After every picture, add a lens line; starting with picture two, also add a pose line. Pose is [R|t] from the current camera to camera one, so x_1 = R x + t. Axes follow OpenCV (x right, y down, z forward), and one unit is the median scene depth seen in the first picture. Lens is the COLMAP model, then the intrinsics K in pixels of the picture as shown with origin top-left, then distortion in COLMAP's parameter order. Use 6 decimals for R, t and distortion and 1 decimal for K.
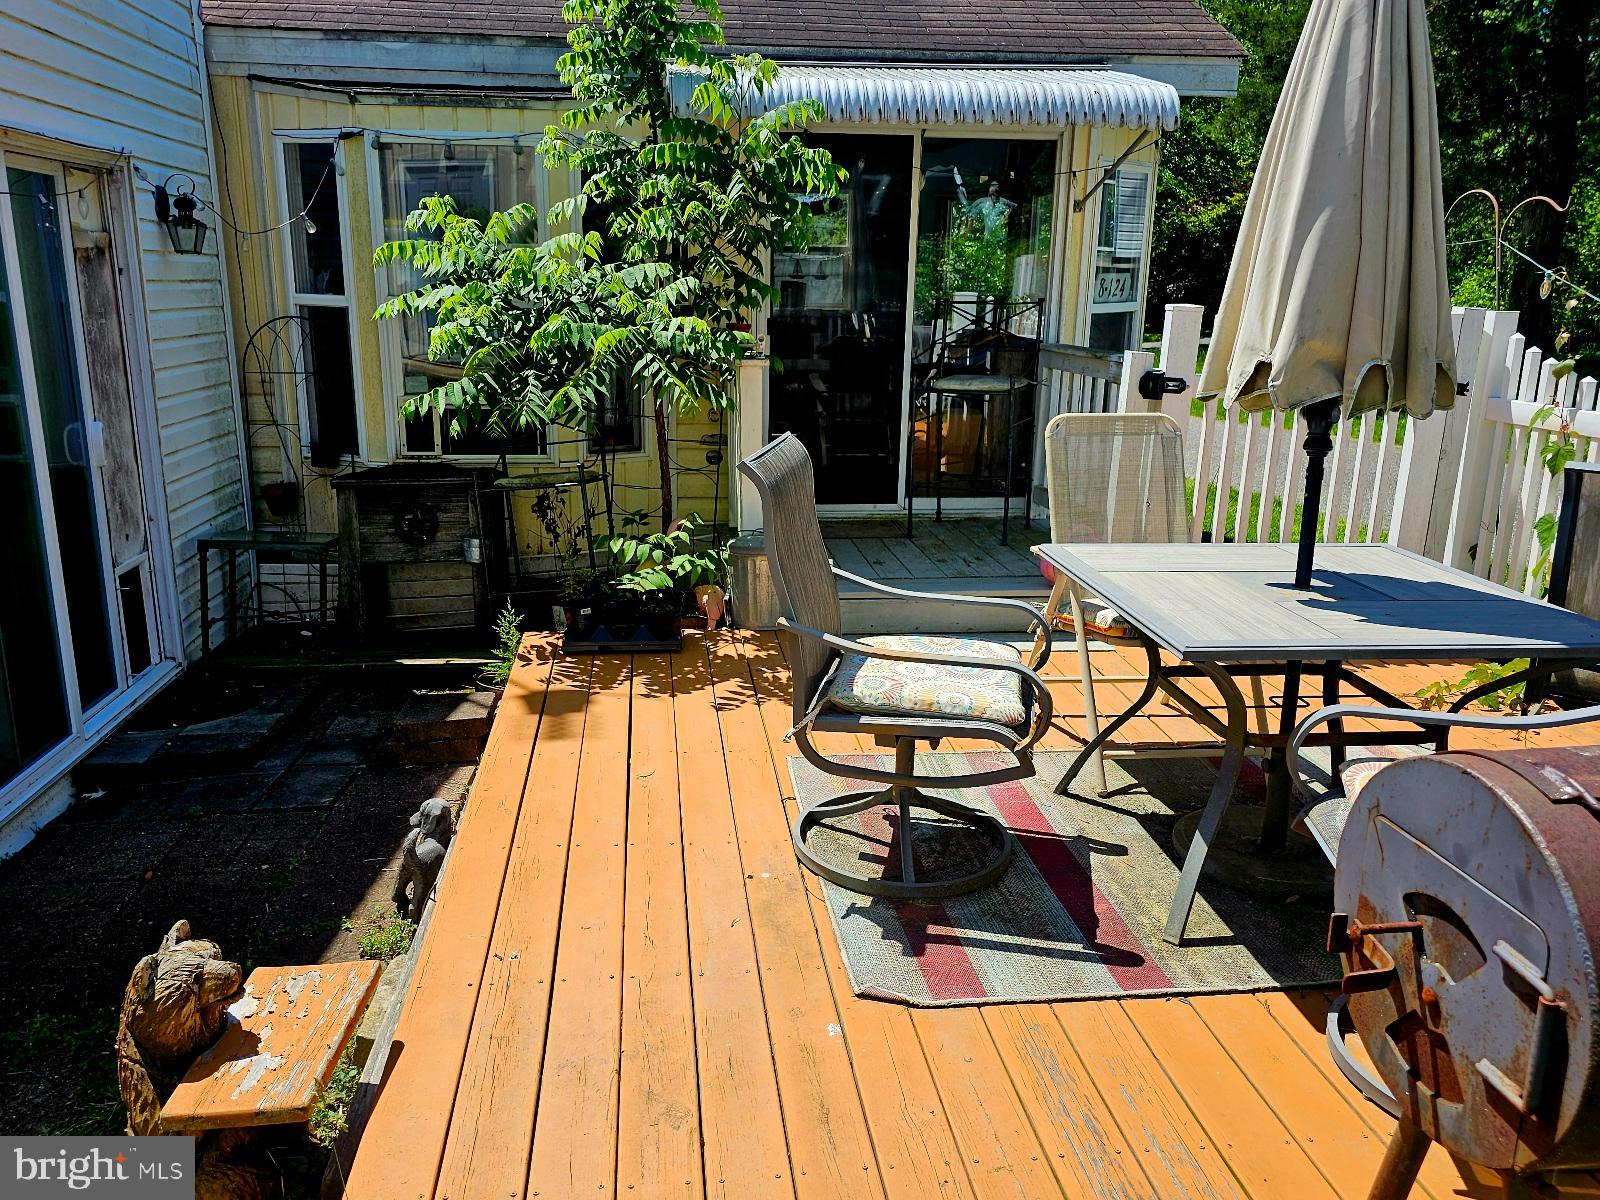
lens RADIAL K [[1236.7, 0, 800.0], [0, 1236.7, 600.0], [0, 0, 1]] dist [0.070021, -0.076385]
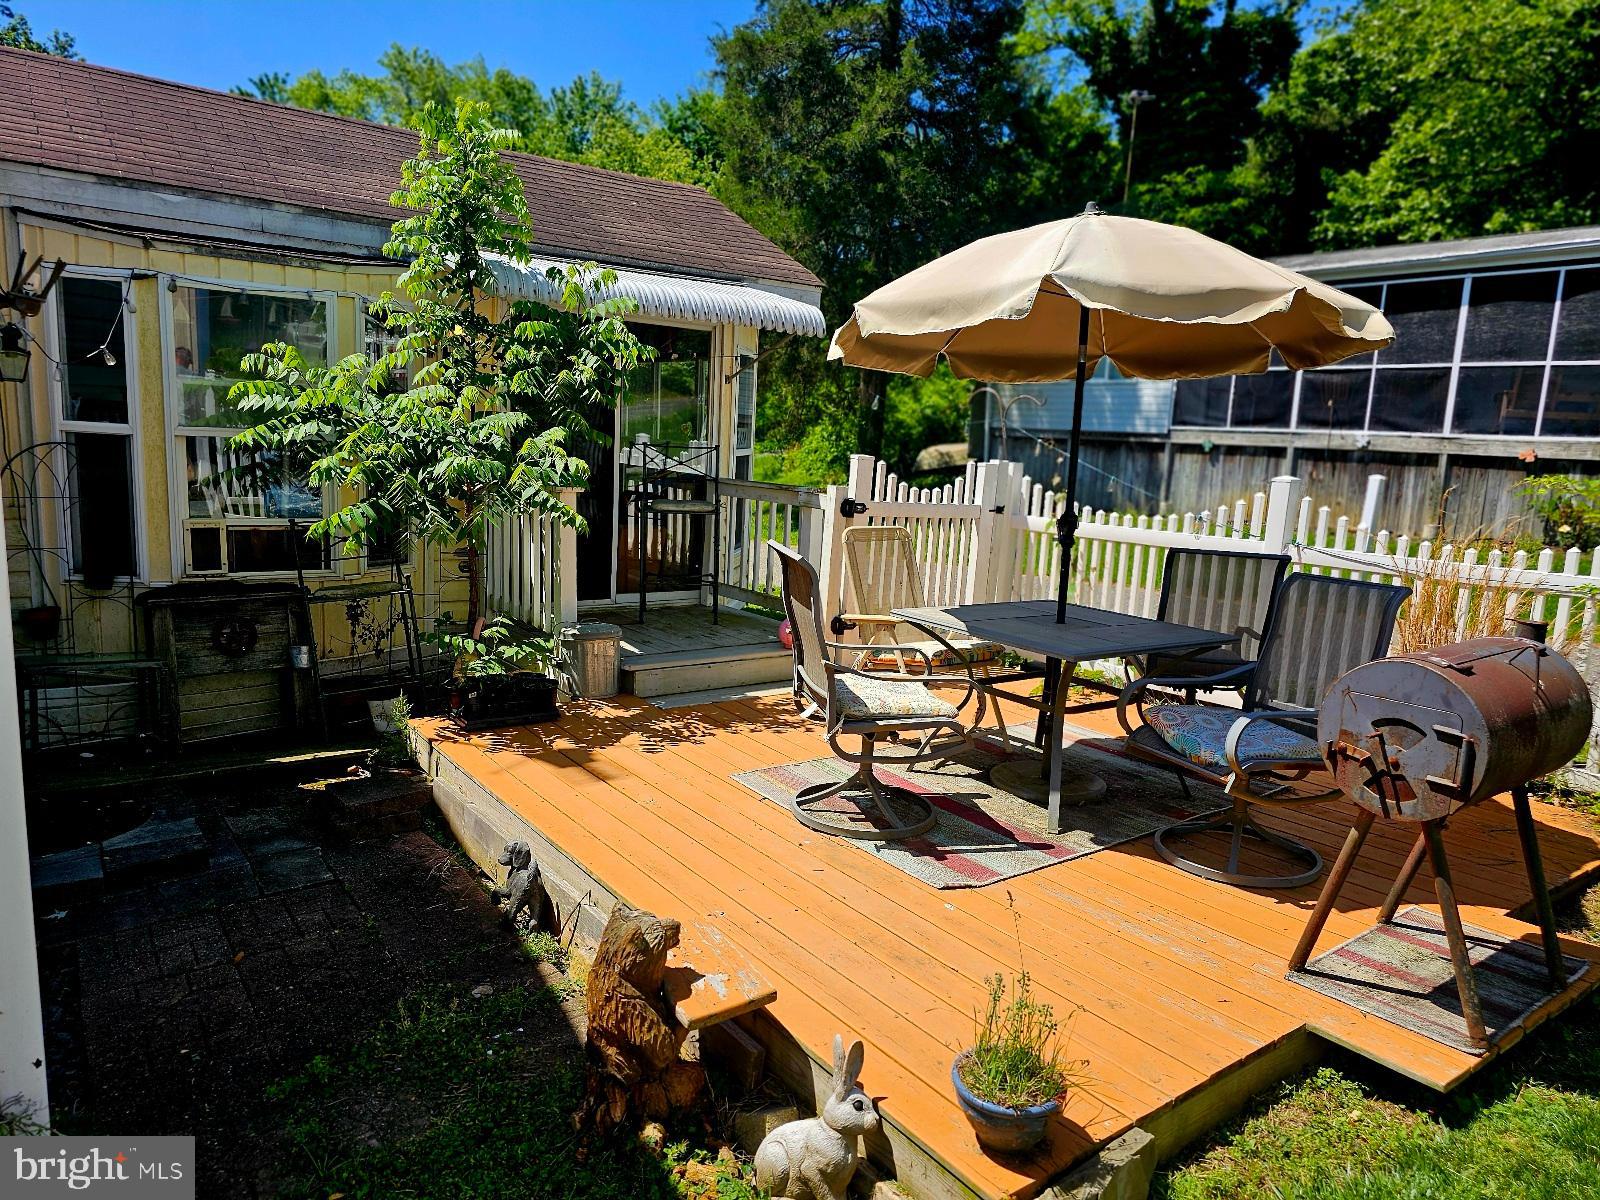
lens RADIAL K [[1085.0, 0, 803.5], [0, 1085.0, 617.3], [0, 0, 1]] dist [0.056385, -0.043084]
pose [[0.855852, -0.055681, 0.514215, -0.424250], [0.090965, 0.994896, -0.043671, 0.009188], [-0.509159, 0.084152, 0.856549, -0.069177]]
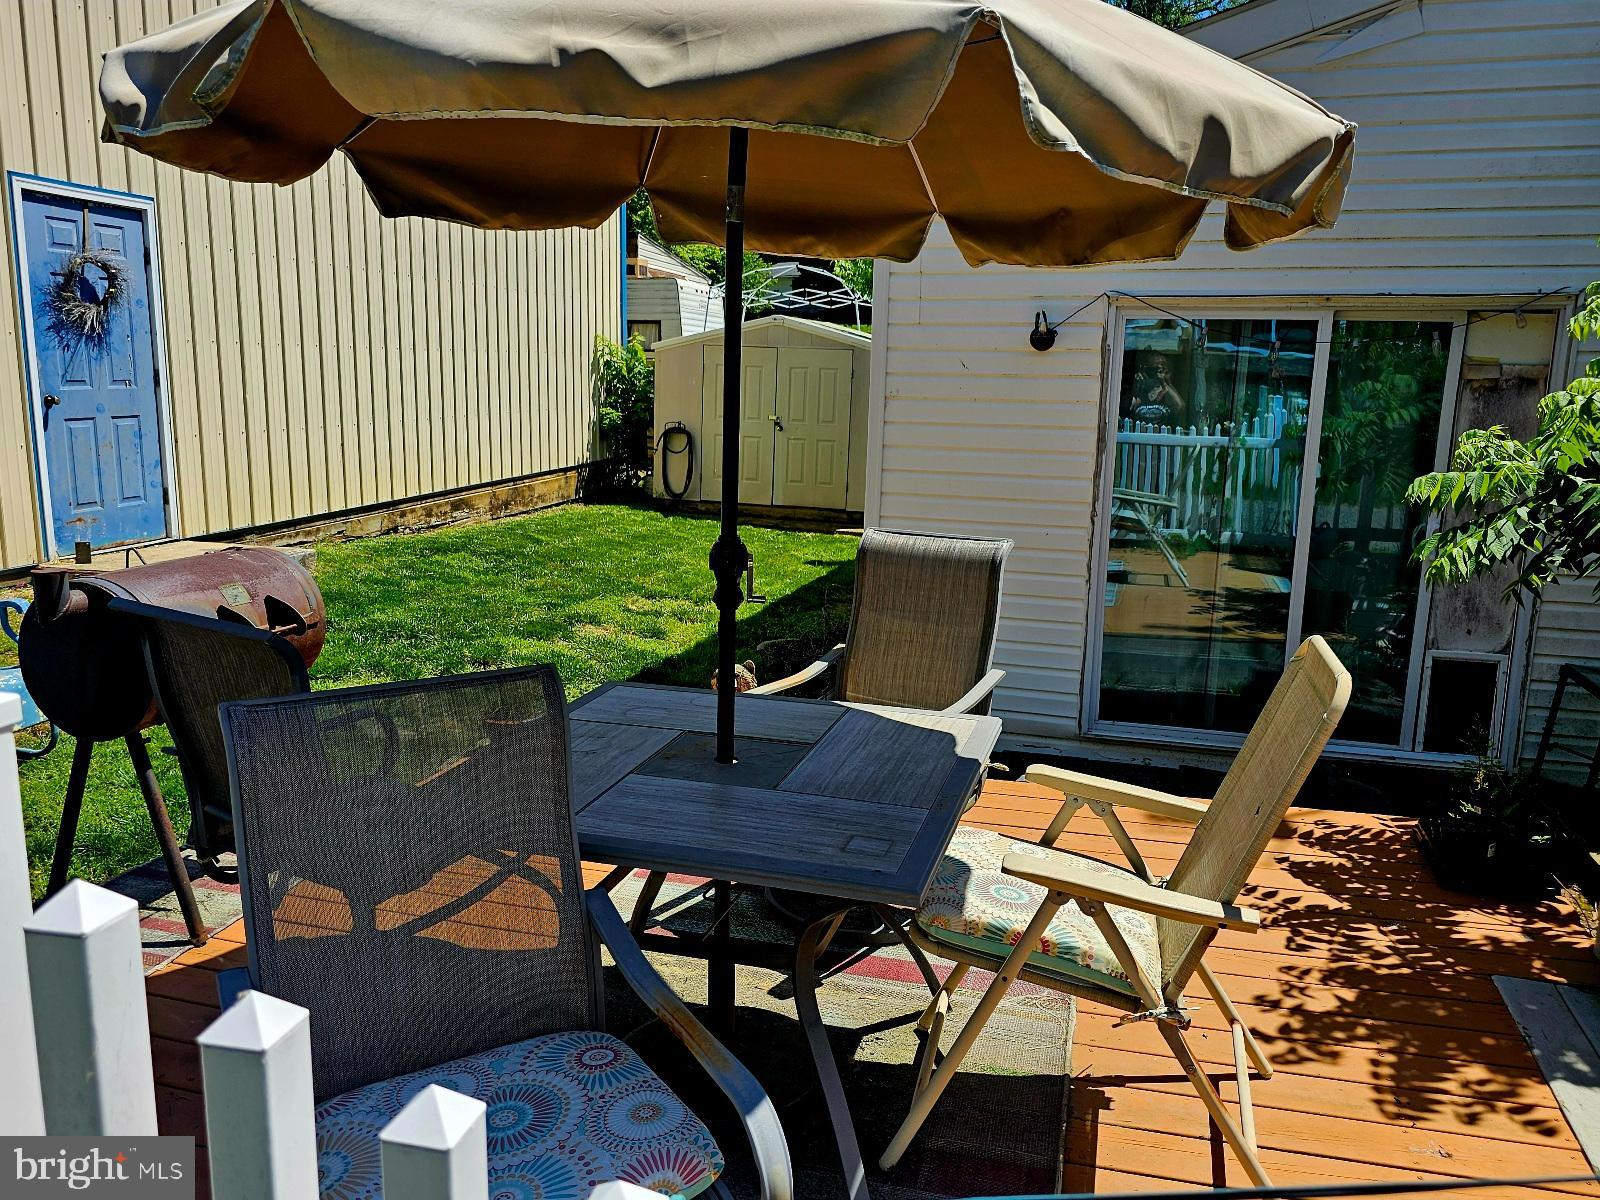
lens RADIAL K [[1236.7, 0, 800.0], [0, 1236.7, 600.0], [0, 0, 1]] dist [0.070021, -0.076385]
pose [[-0.364910, 0.141031, -0.920299, 0.676787], [-0.261946, 0.932981, 0.246839, -0.190821], [0.893434, 0.331143, -0.303512, 0.771296]]
